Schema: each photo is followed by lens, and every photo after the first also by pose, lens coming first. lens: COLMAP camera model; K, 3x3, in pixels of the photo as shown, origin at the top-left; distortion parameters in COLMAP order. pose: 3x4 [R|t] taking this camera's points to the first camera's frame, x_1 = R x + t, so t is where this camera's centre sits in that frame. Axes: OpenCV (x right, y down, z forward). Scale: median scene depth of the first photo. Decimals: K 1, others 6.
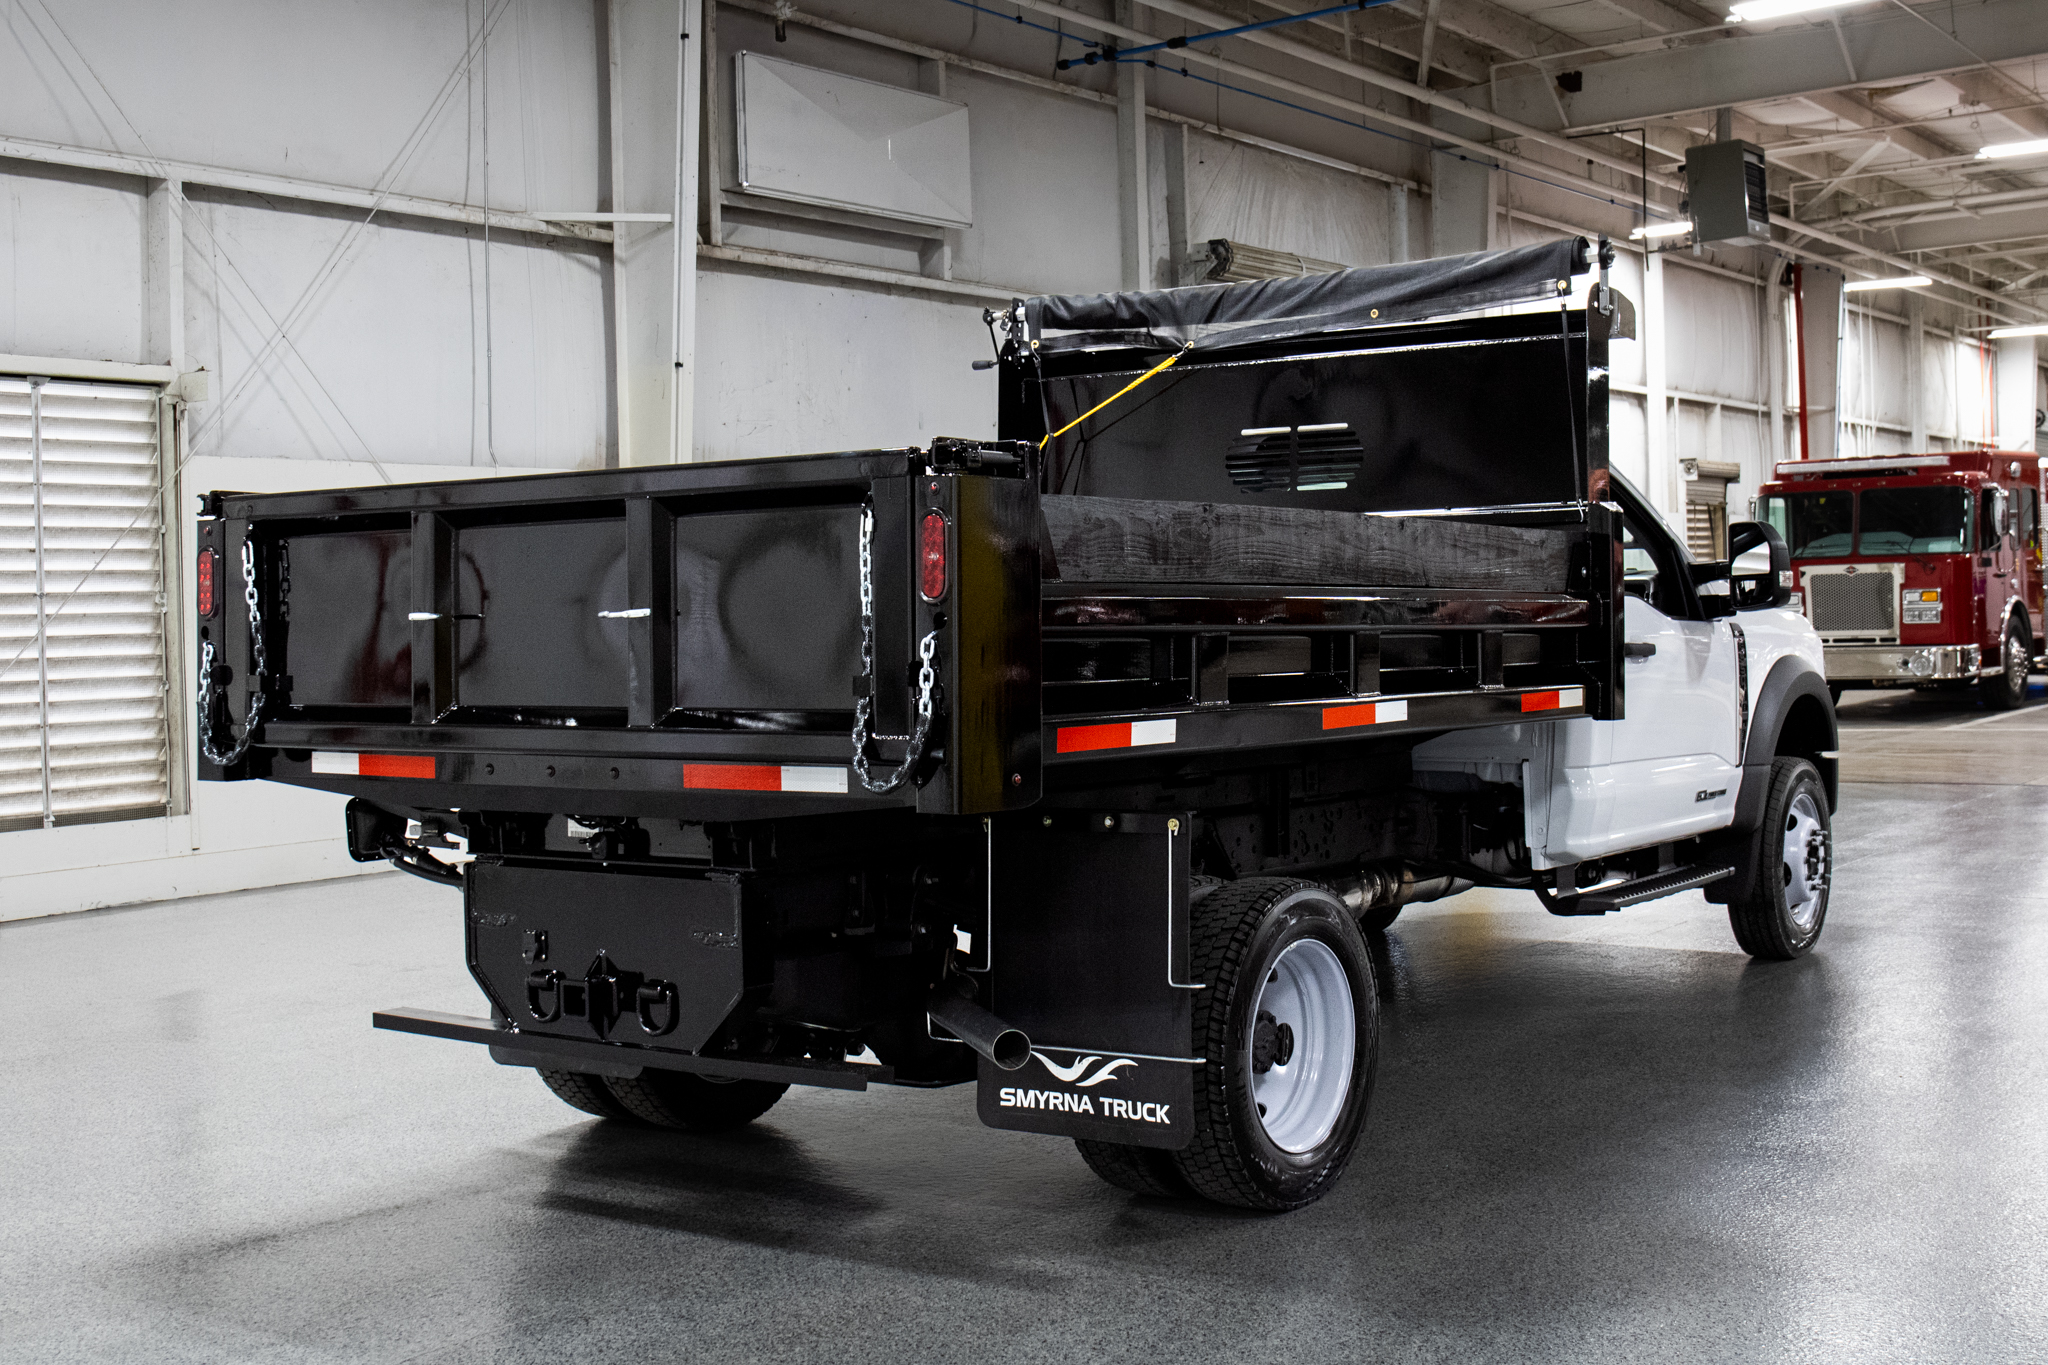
lens RADIAL K [[2488.2, 0, 1076.8], [0, 2488.2, 600.3], [0, 0, 1]] dist [-0.119682, 0.179829]
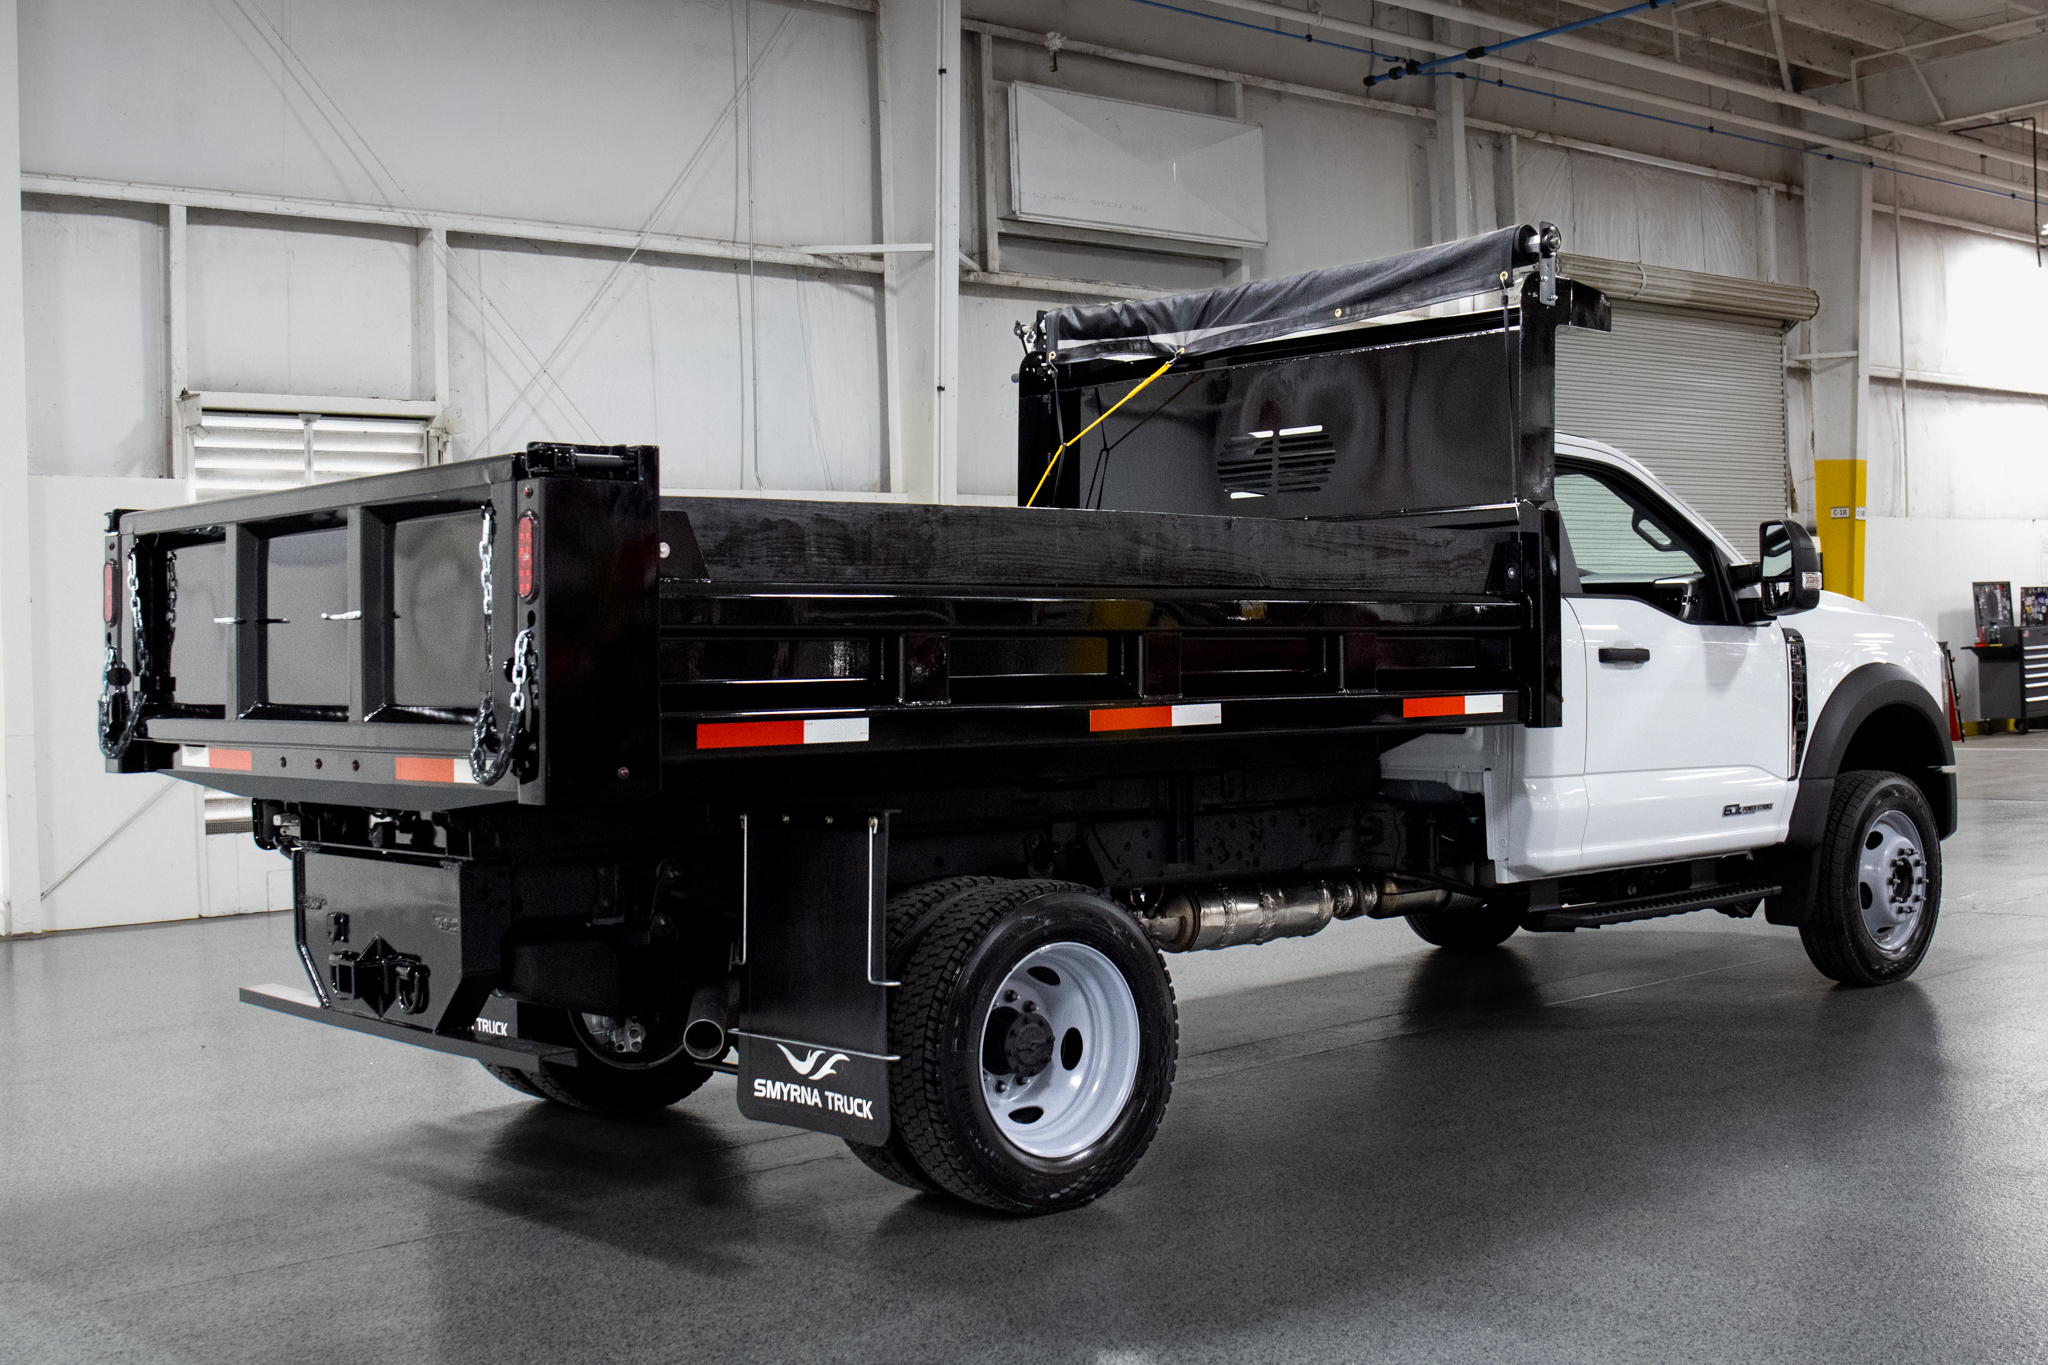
lens RADIAL K [[2444.2, 0, 1059.5], [0, 2444.2, 622.3], [0, 0, 1]] dist [-0.122608, 0.159034]
pose [[0.973062, -0.005214, -0.230484, 0.197766], [0.005177, 0.999986, -0.000764, 0.005870], [0.230485, -0.000450, 0.973076, 0.031501]]
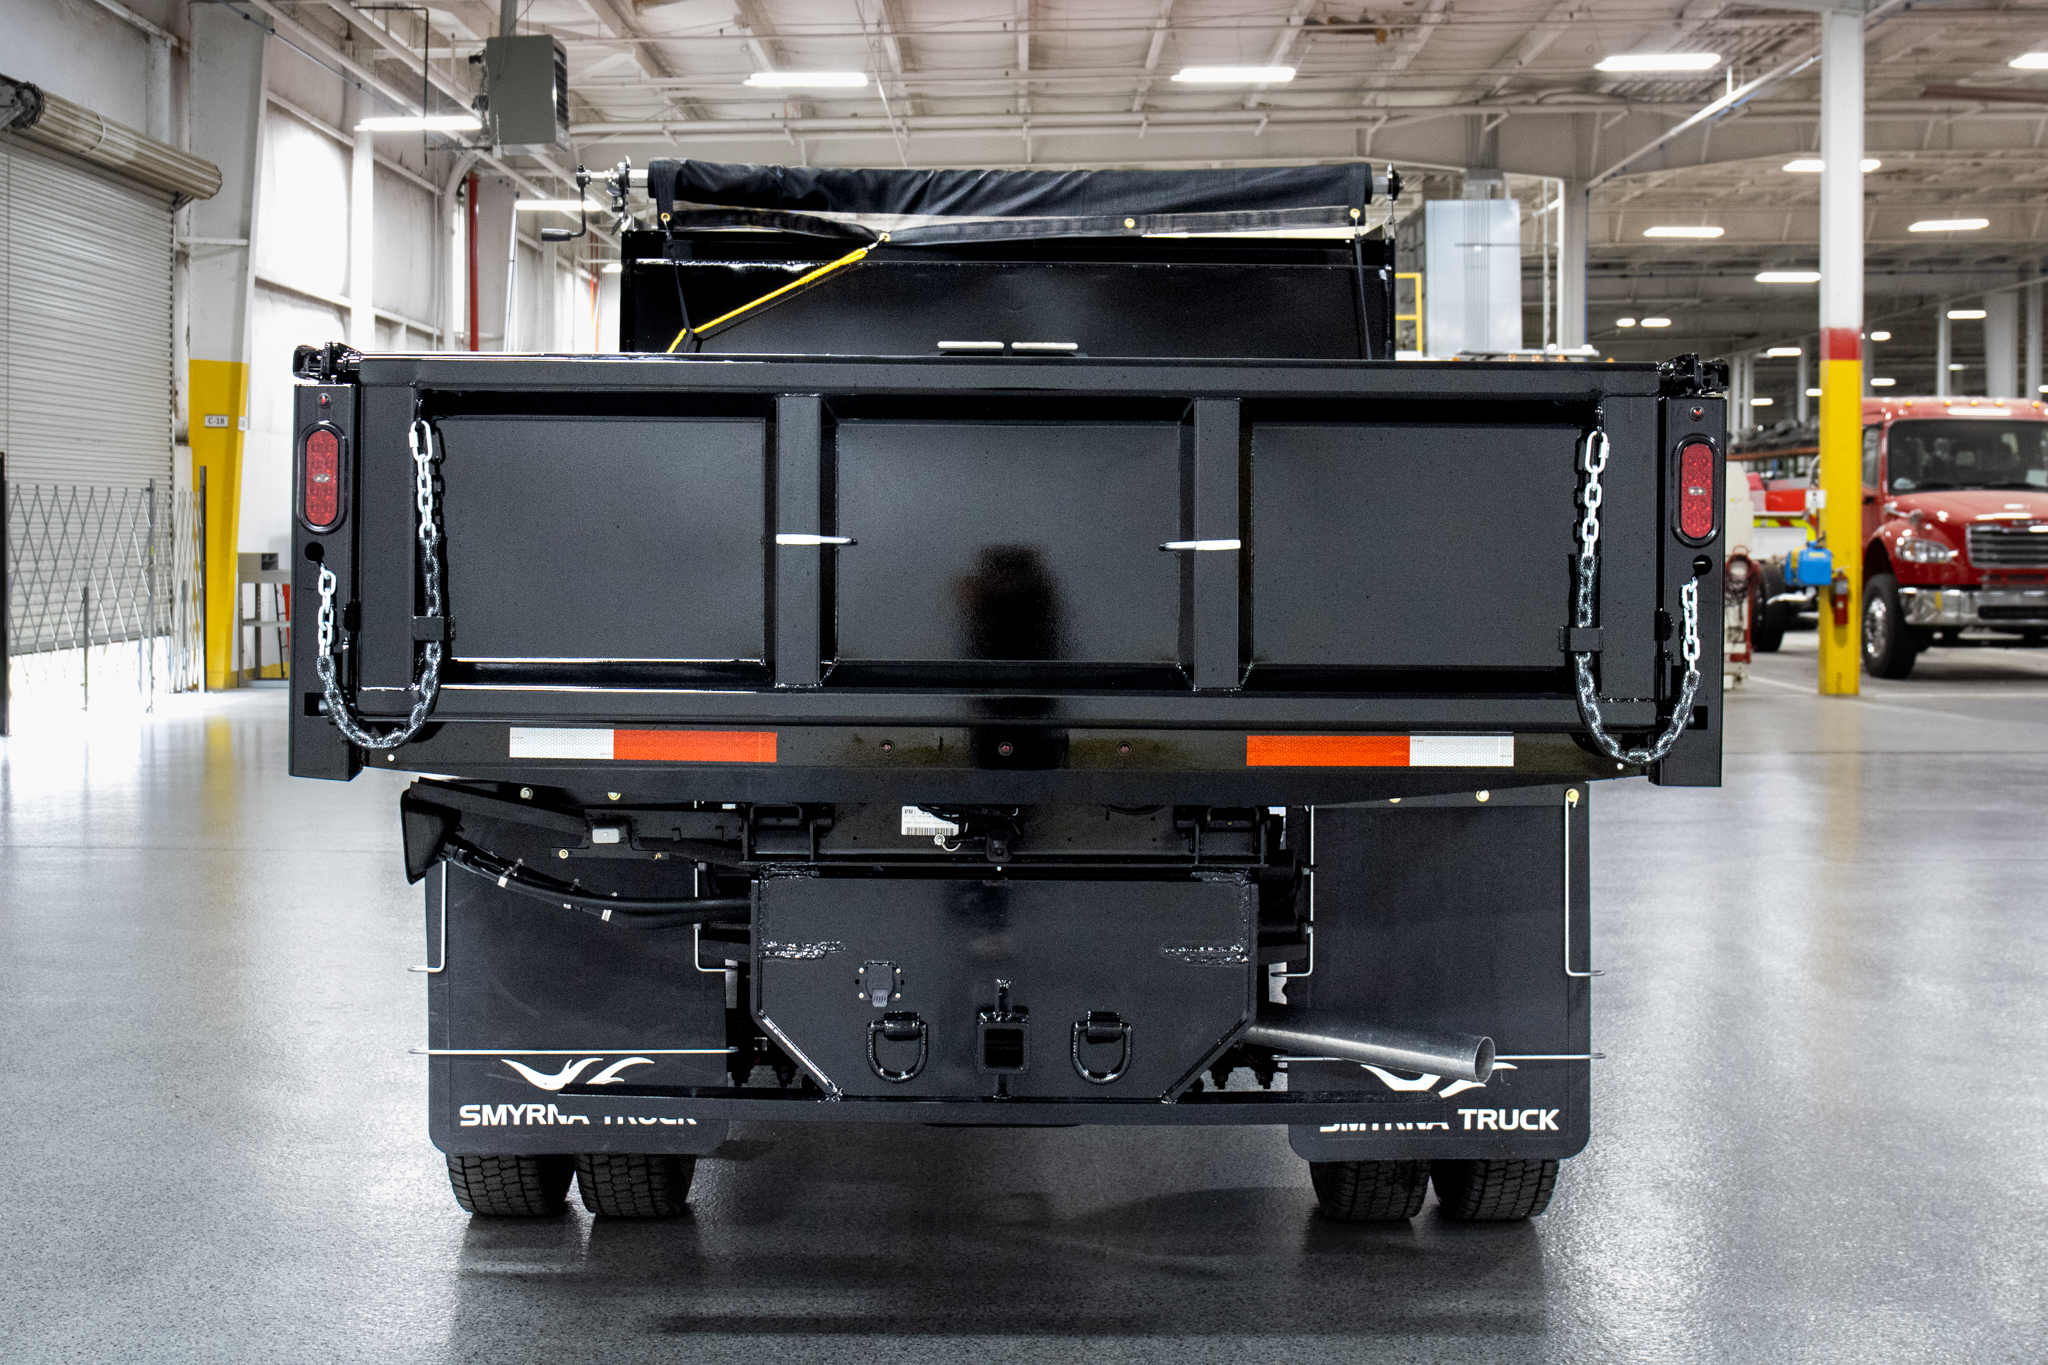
lens RADIAL K [[2747.5, 0, 1059.9], [0, 2747.5, 605.4], [0, 0, 1]] dist [-0.090836, 0.059328]
pose [[0.811283, 0.014947, 0.584462, -0.400127], [-0.028107, 0.999514, 0.013455, 0.007772], [-0.583977, -0.027343, 0.811310, 0.178808]]
